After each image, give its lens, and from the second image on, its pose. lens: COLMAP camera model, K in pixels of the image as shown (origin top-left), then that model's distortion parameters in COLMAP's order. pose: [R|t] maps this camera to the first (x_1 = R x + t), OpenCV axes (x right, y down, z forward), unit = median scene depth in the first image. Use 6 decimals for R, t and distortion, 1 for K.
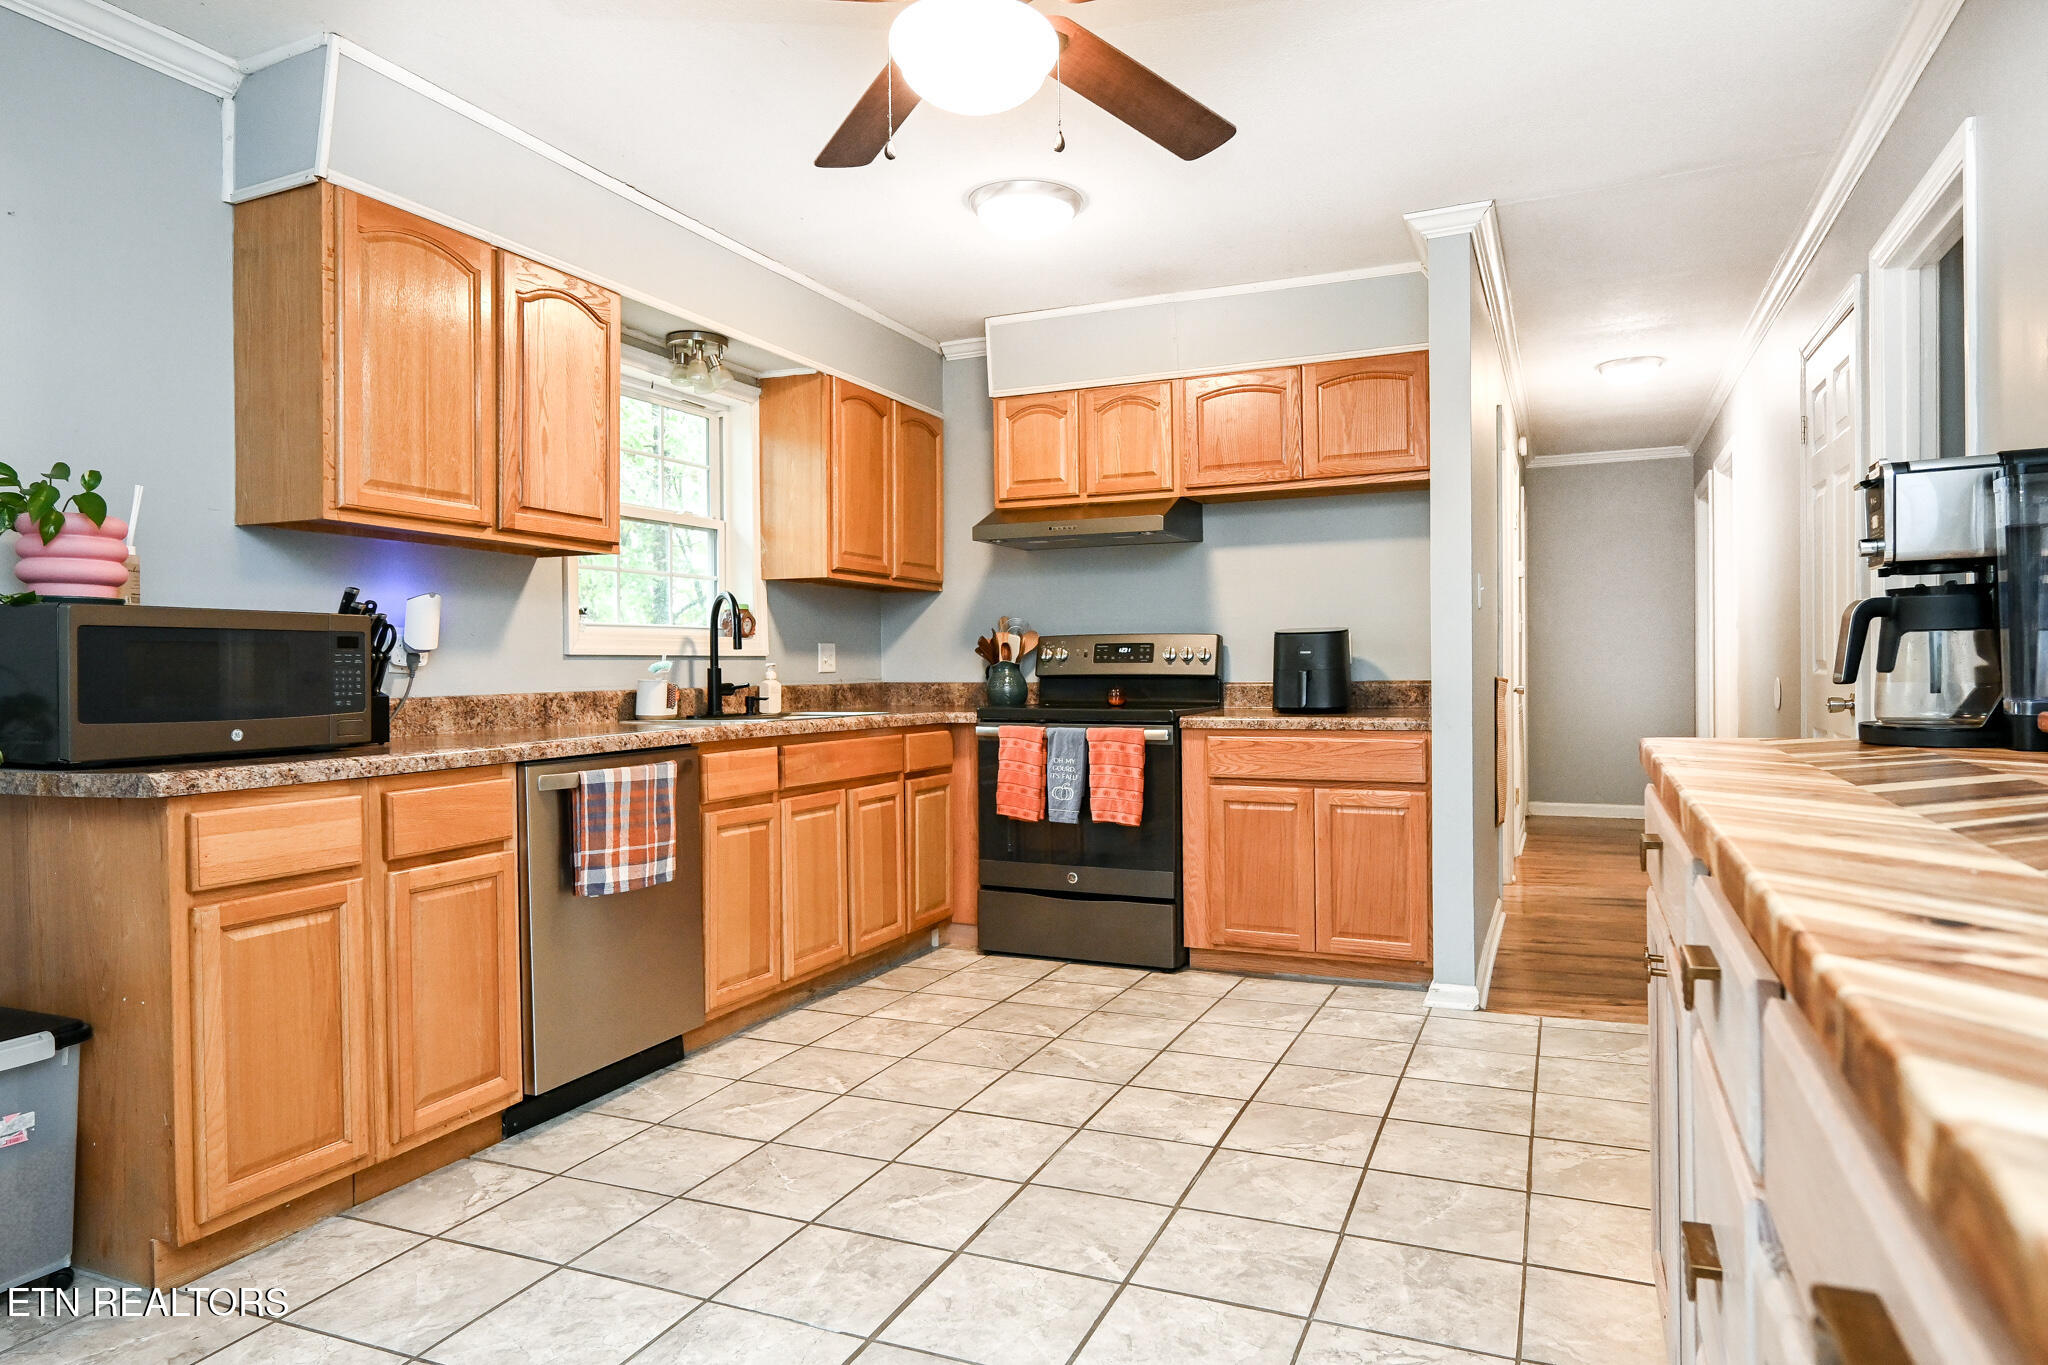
lens RADIAL K [[1254.1, 0, 1024.0], [0, 1254.1, 682.5], [0, 0, 1]] dist [0.000461, -0.003373]
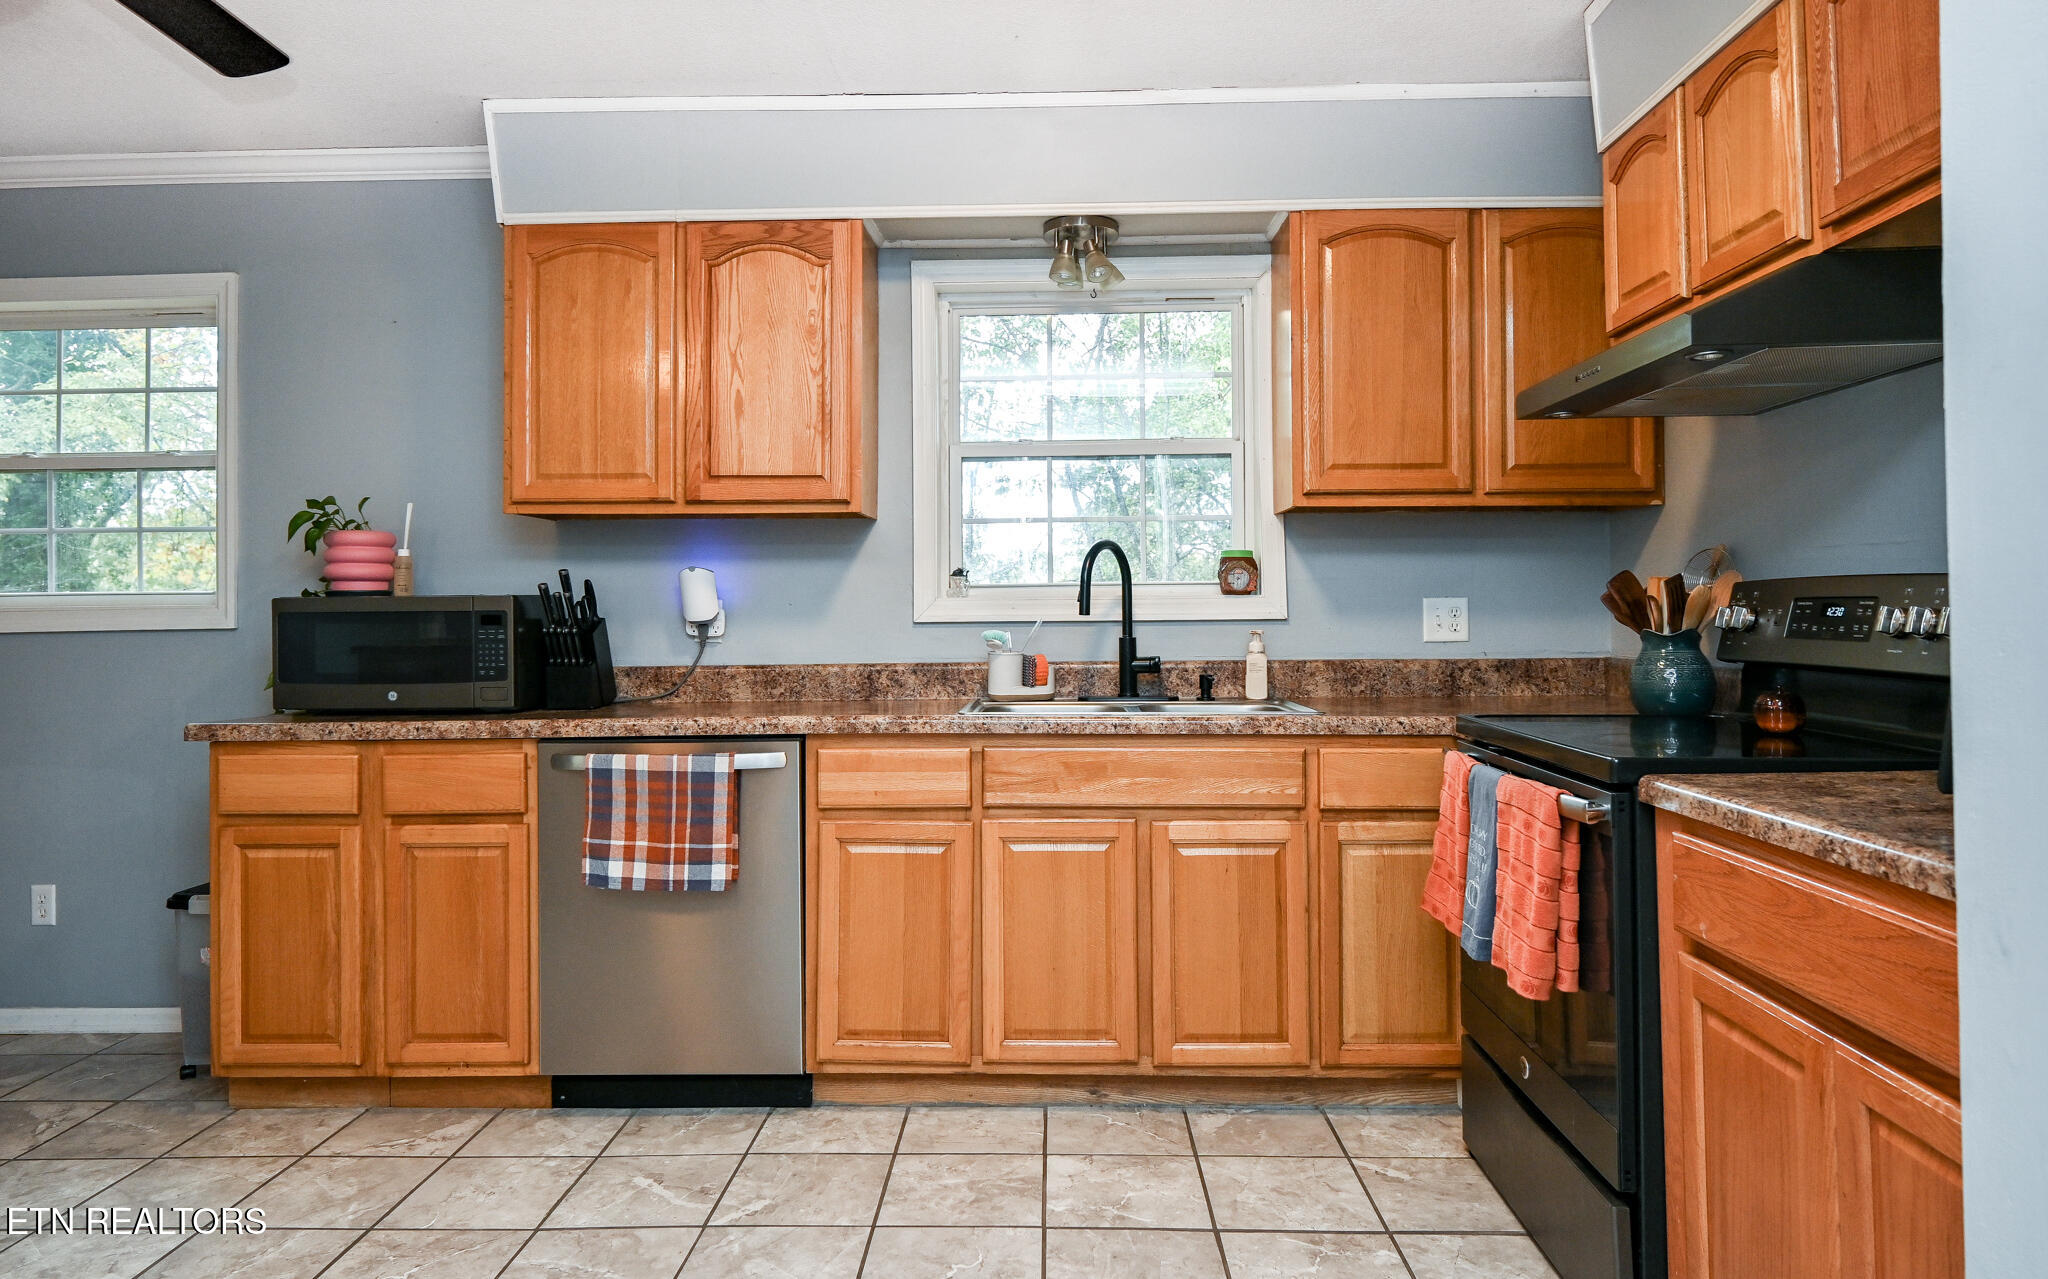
lens RADIAL K [[1243.6, 0, 1028.4], [0, 1243.6, 596.6], [0, 0, 1]] dist [0.000879, 0.000493]
pose [[0.375504, -0.005956, -0.926802, 0.559057], [-0.006215, 0.999941, -0.008944, -0.036679], [0.926800, 0.009119, 0.375445, 0.814451]]
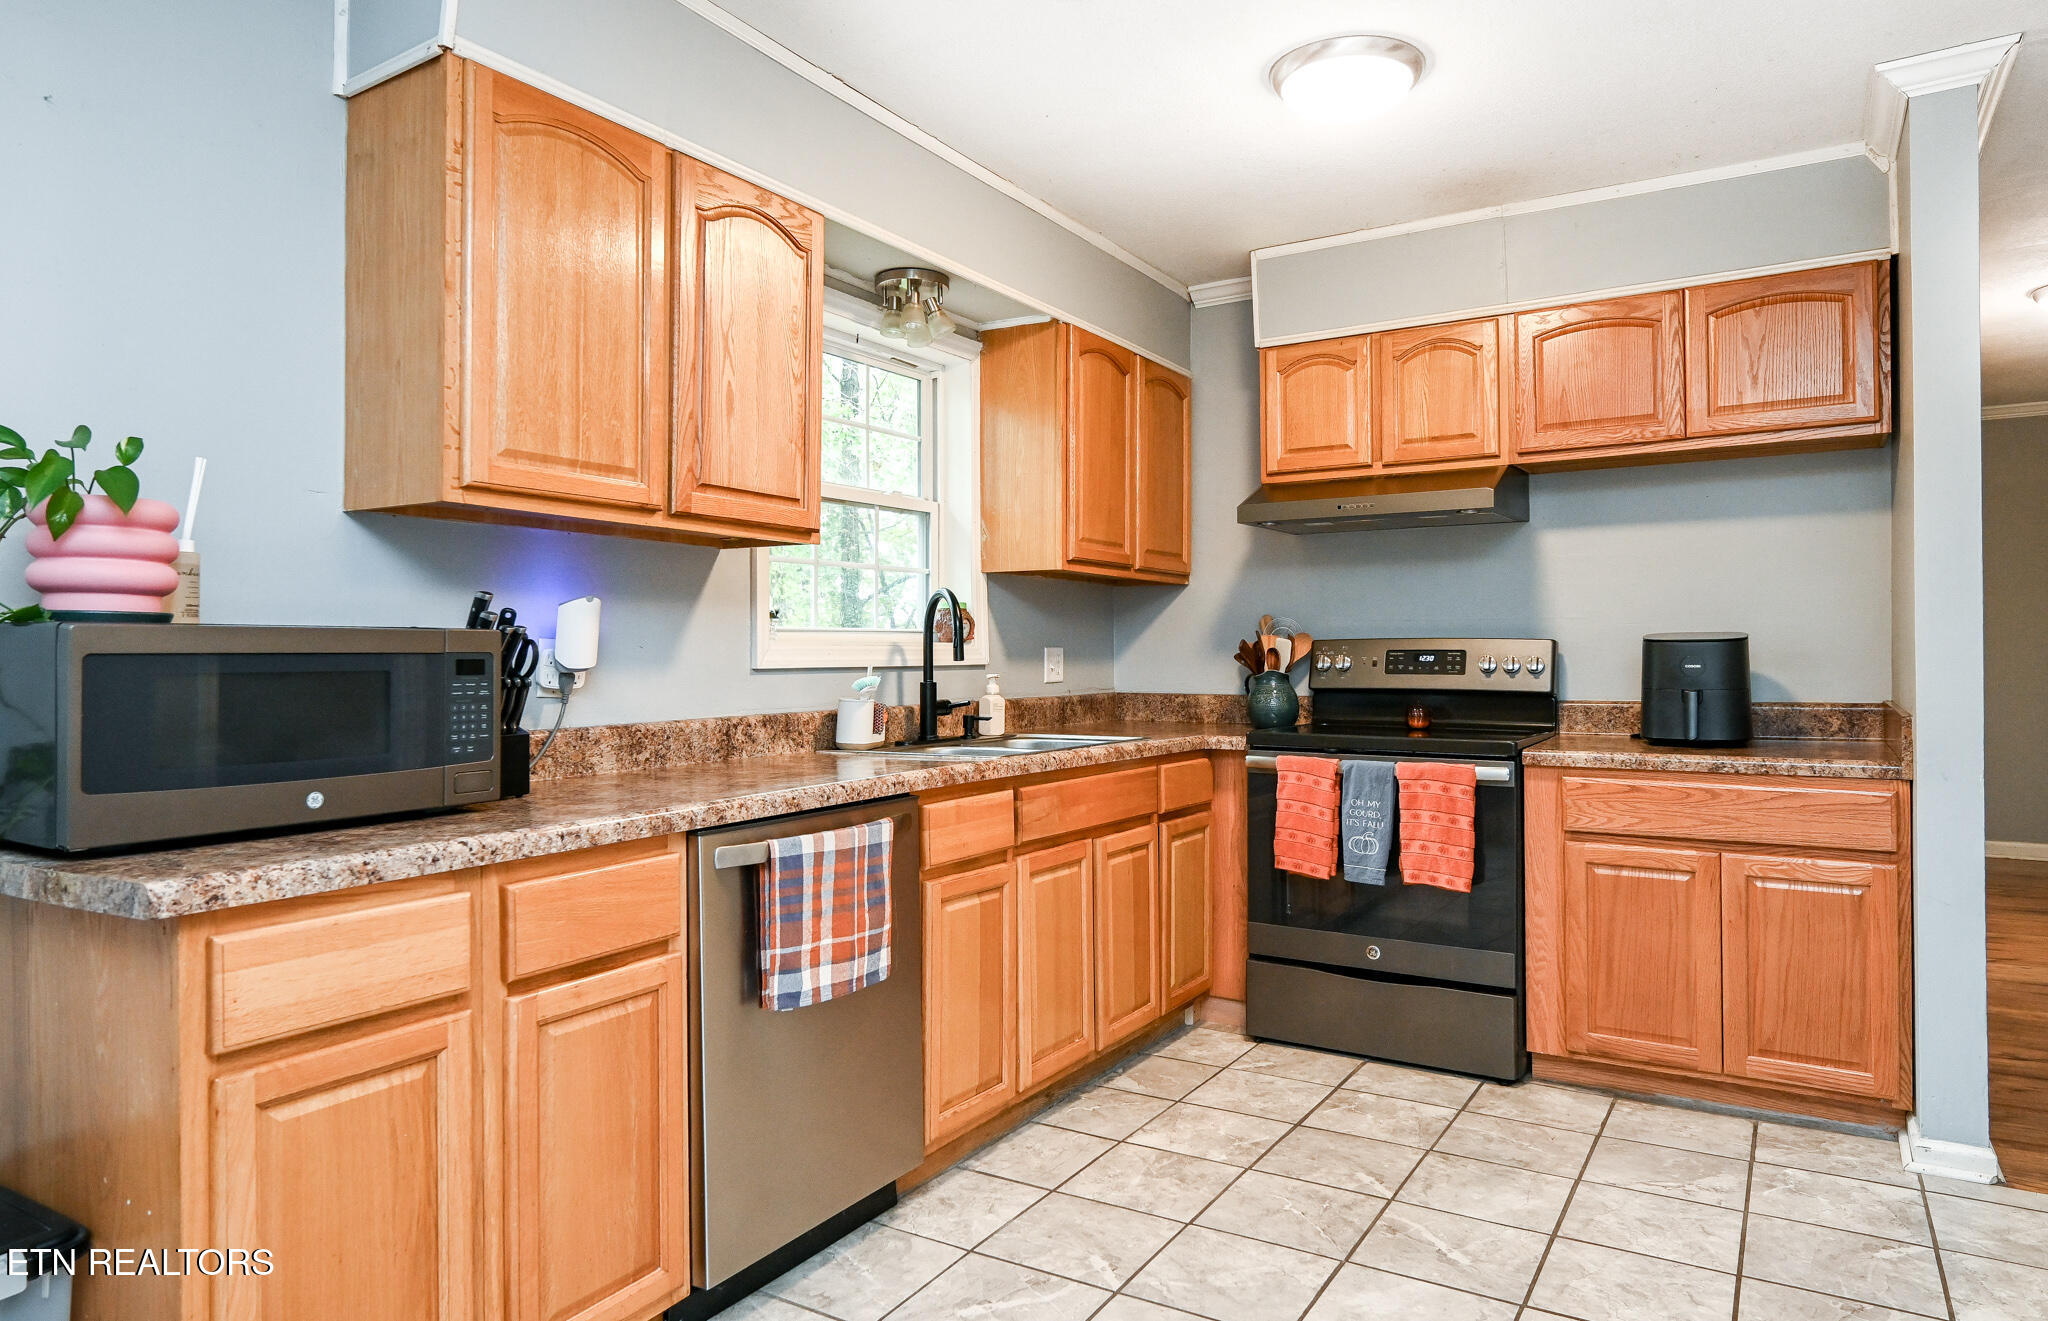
lens RADIAL K [[1260.8, 0, 1019.8], [0, 1260.8, 646.3], [0, 0, 1]] dist [-0.001705, -0.002509]
pose [[0.989777, 0.004023, -0.142570, -0.088714], [-0.006397, 0.999848, -0.016197, -0.027225], [0.142483, 0.016943, 0.989652, 0.245094]]
